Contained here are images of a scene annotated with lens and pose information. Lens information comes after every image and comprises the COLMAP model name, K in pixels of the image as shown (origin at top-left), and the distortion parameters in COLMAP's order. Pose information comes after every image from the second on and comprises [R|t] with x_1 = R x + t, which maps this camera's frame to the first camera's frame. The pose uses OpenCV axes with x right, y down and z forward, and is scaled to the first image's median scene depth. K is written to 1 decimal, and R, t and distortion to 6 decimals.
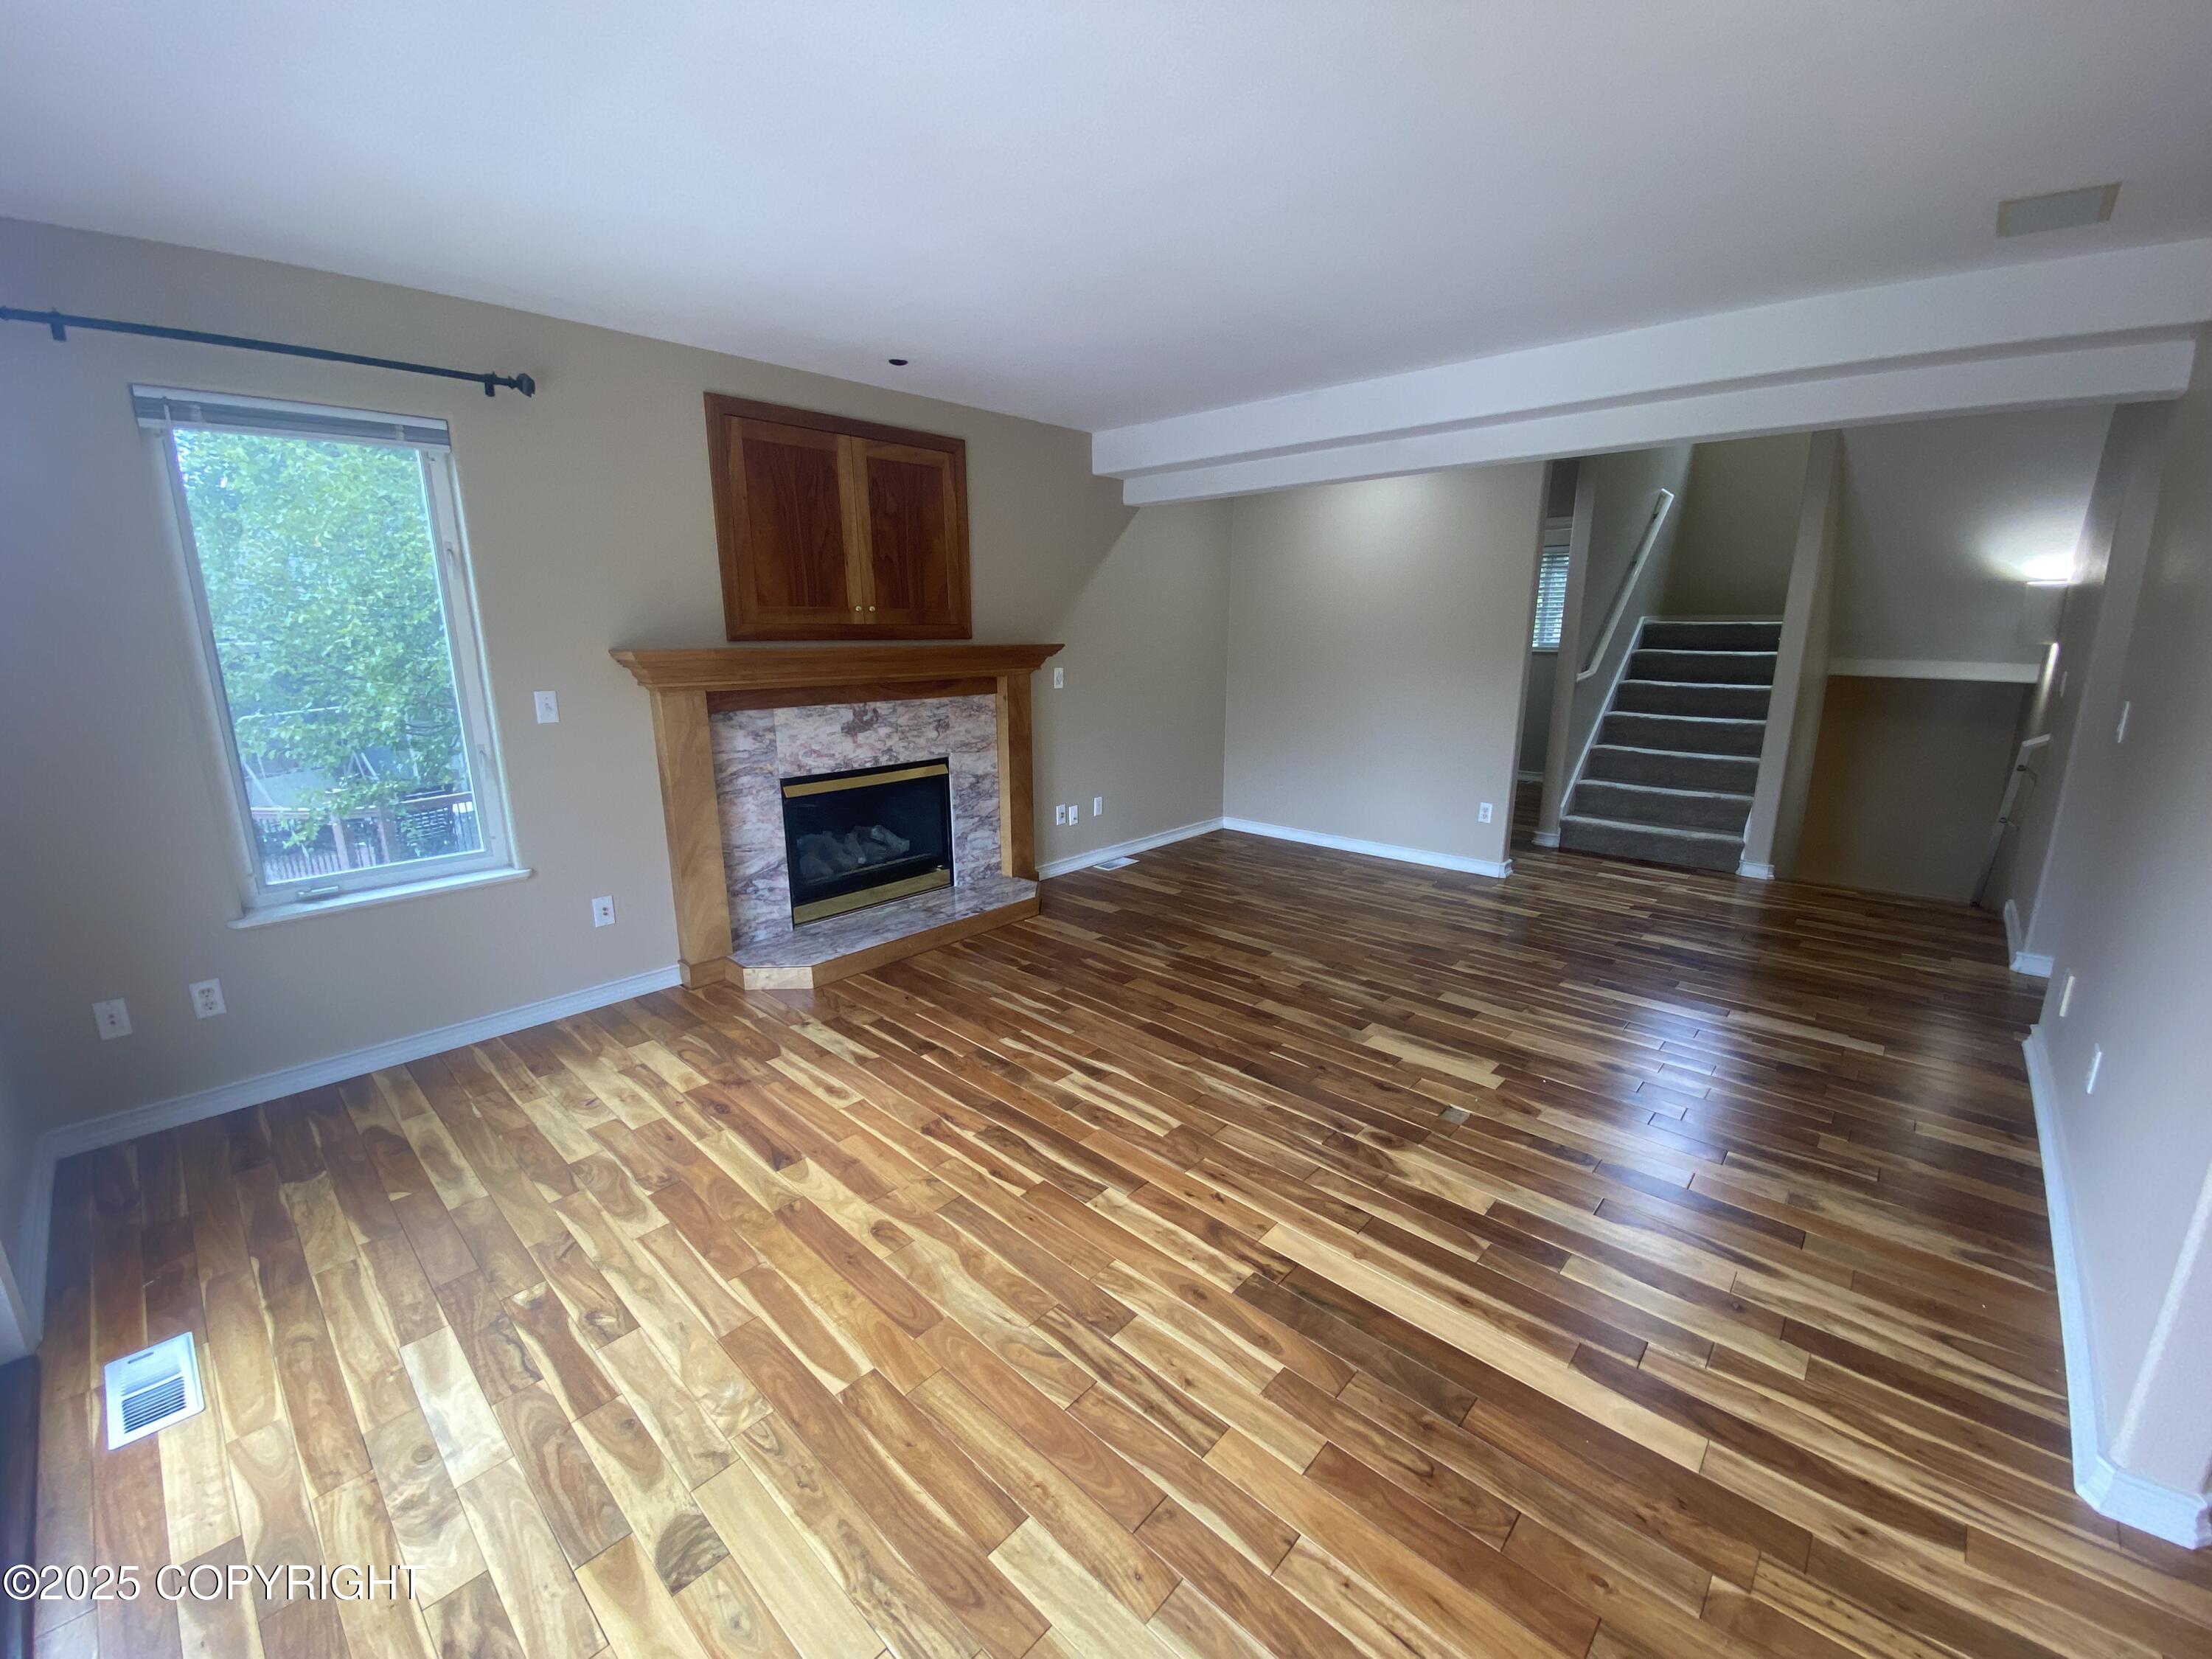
lens RADIAL K [[896.2, 0, 1096.4], [0, 896.2, 837.0], [0, 0, 1]] dist [0.020817, -0.012651]
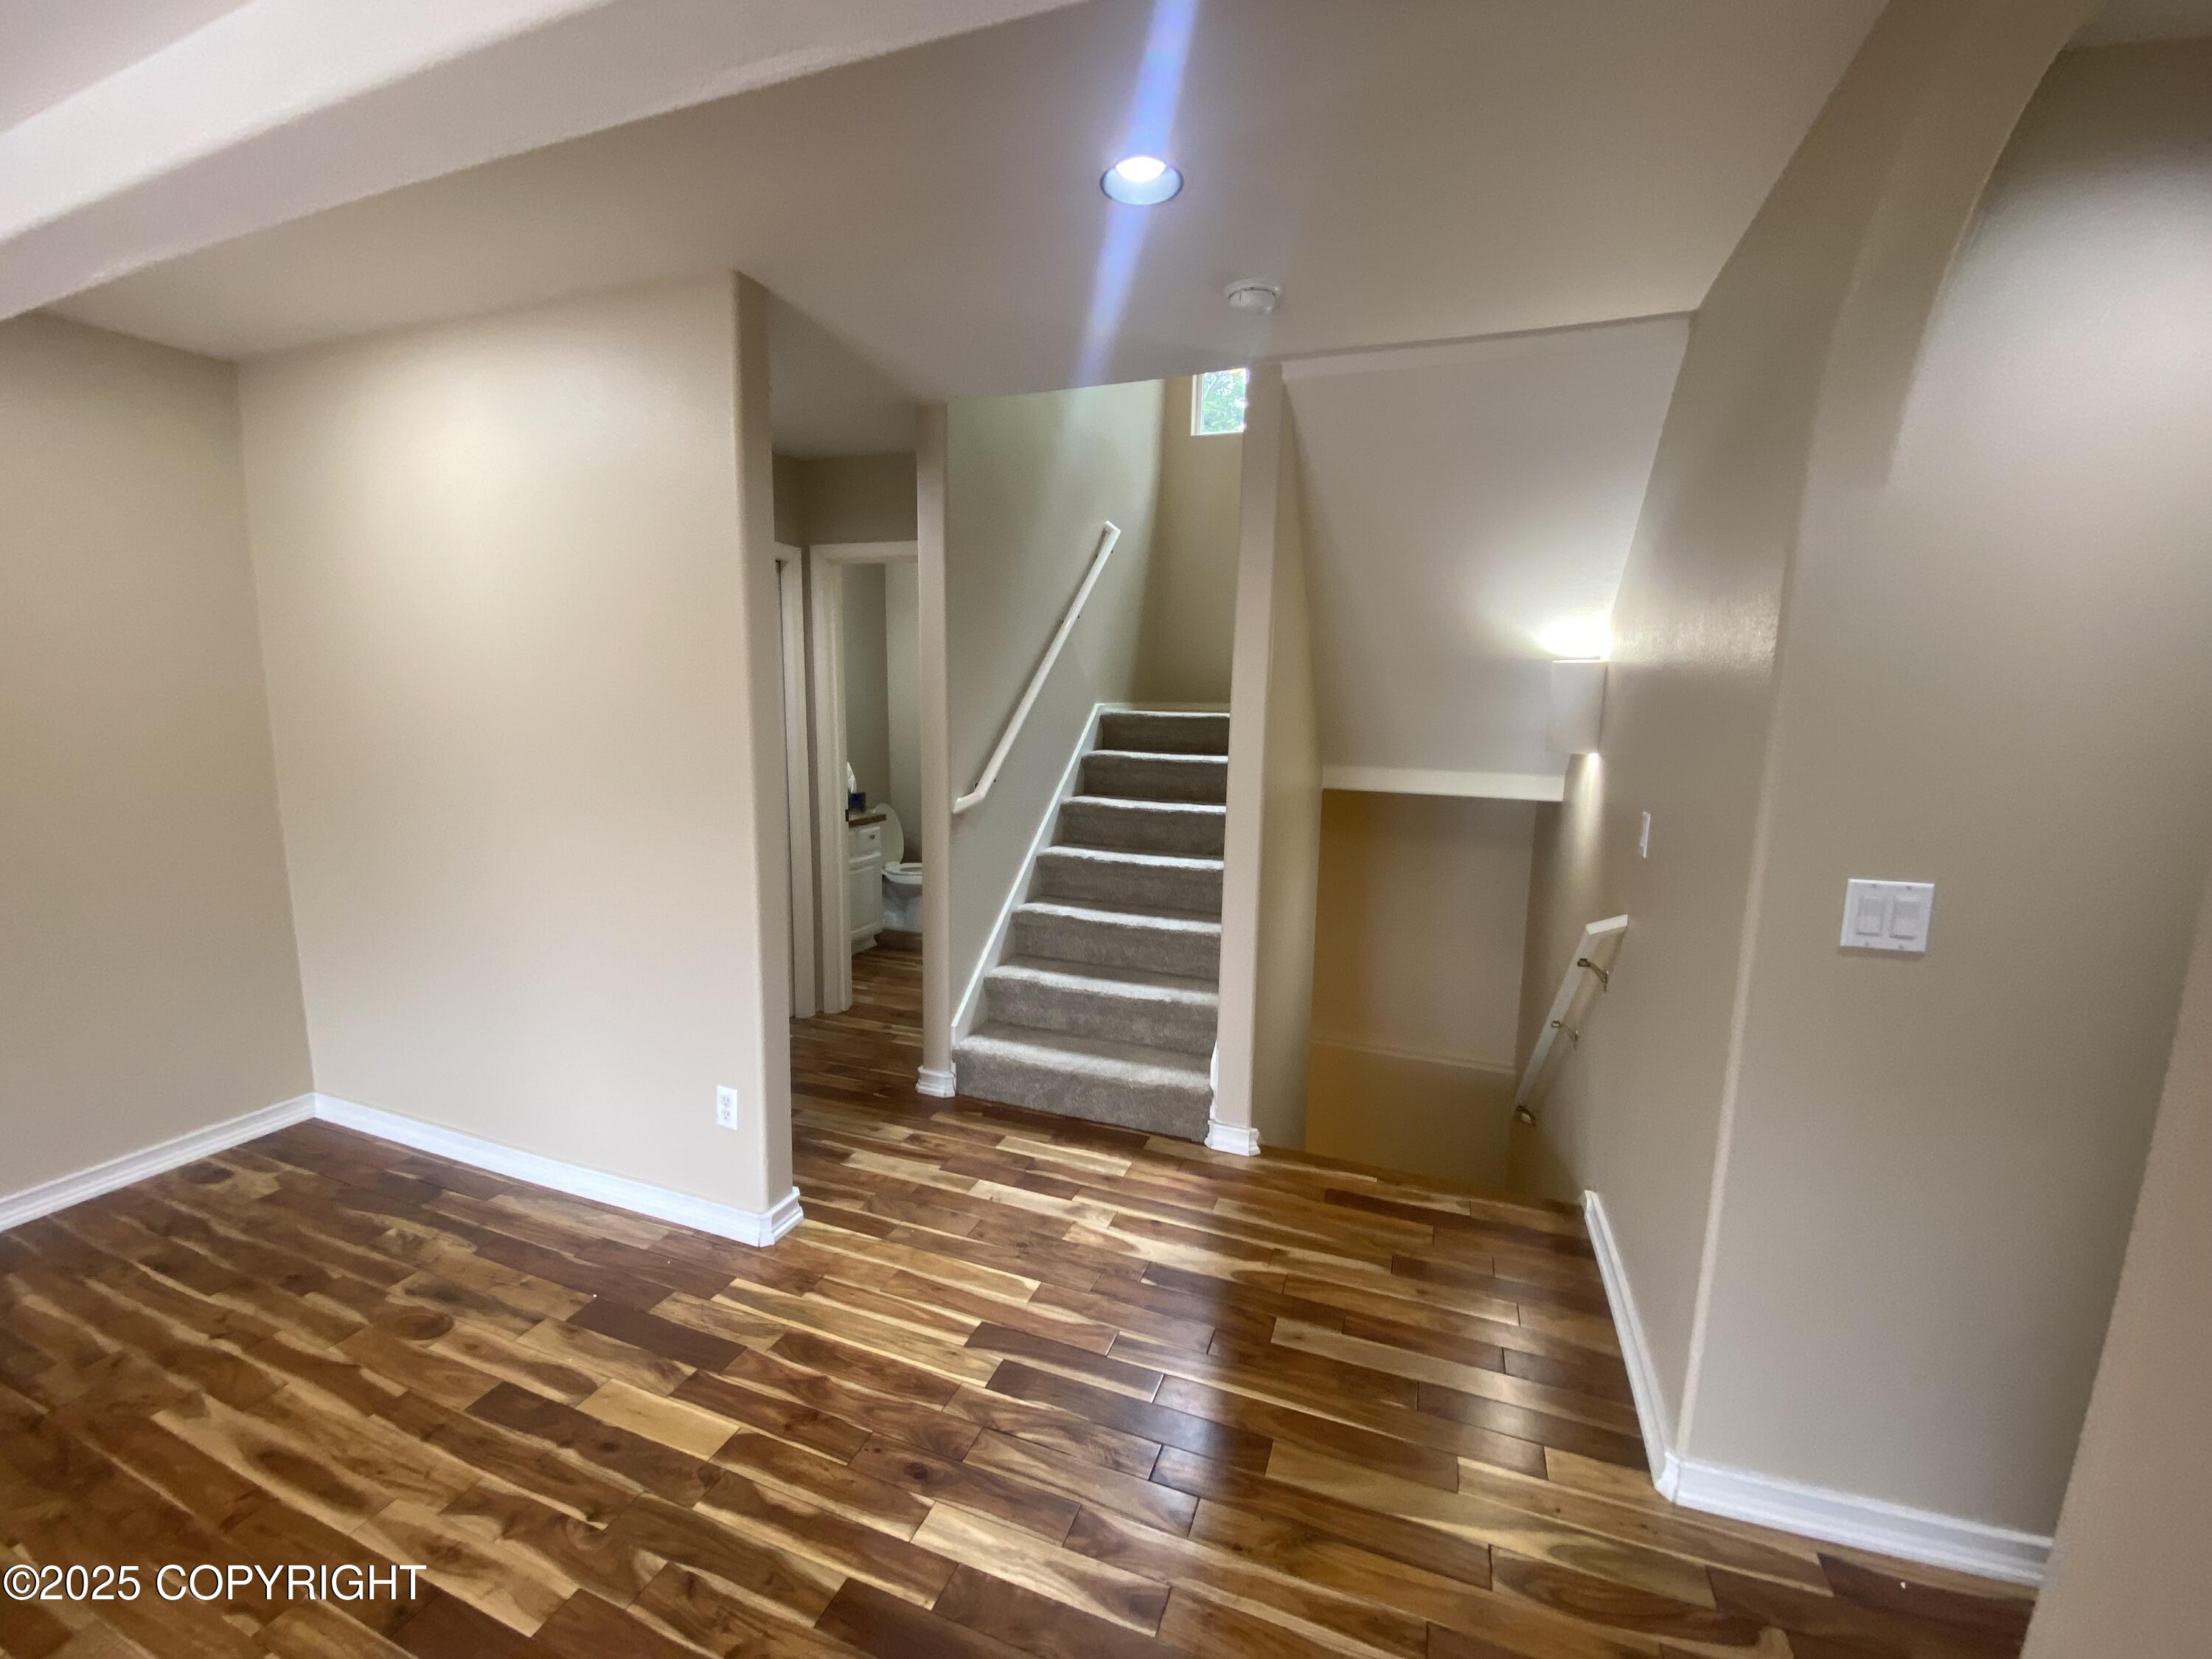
lens RADIAL K [[896.2, 0, 1067.5], [0, 896.2, 854.8], [0, 0, 1]] dist [0.020817, -0.012651]
pose [[0.937818, -0.042109, 0.344565, 0.532056], [0.064427, 0.996483, -0.053573, -0.145583], [-0.341097, 0.072441, 0.937233, 0.585191]]
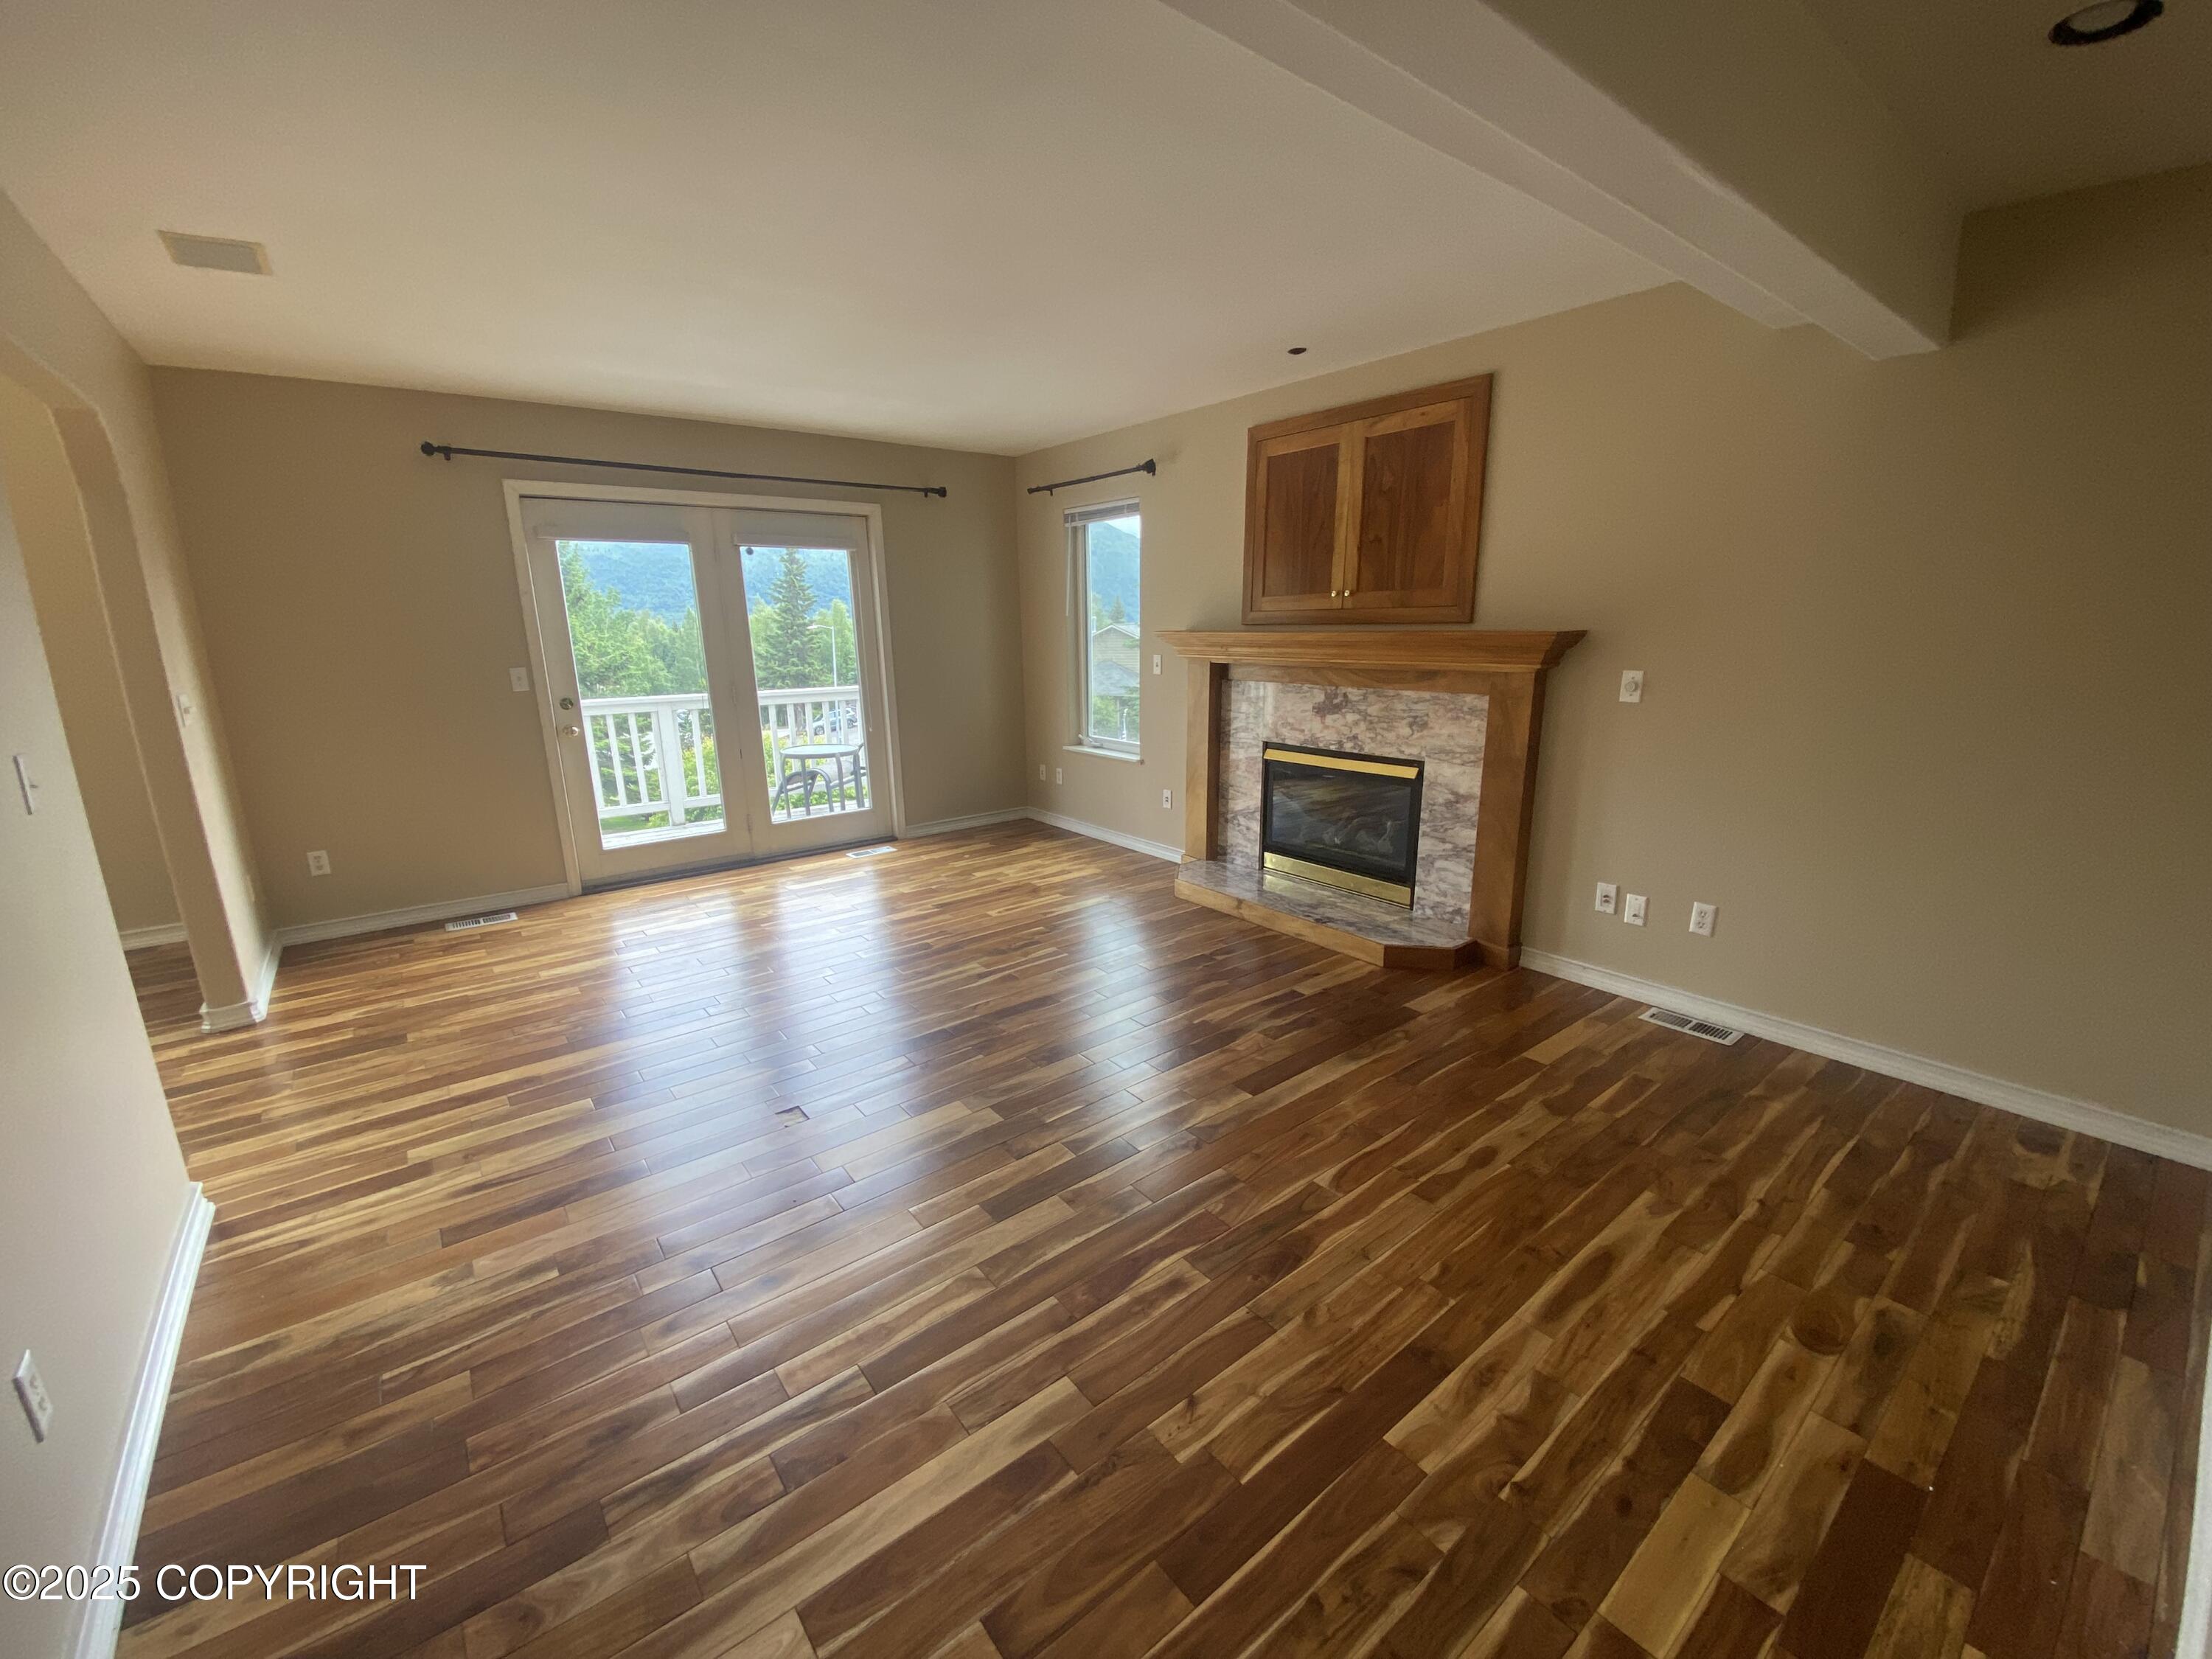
lens RADIAL K [[896.2, 0, 1098.5], [0, 896.2, 826.1], [0, 0, 1]] dist [0.020817, -0.012651]
pose [[-0.154907, 0.225942, -0.961745, 0.762663], [-0.221614, 0.940740, 0.256702, -0.192836], [0.962752, 0.252901, -0.095656, 0.841097]]
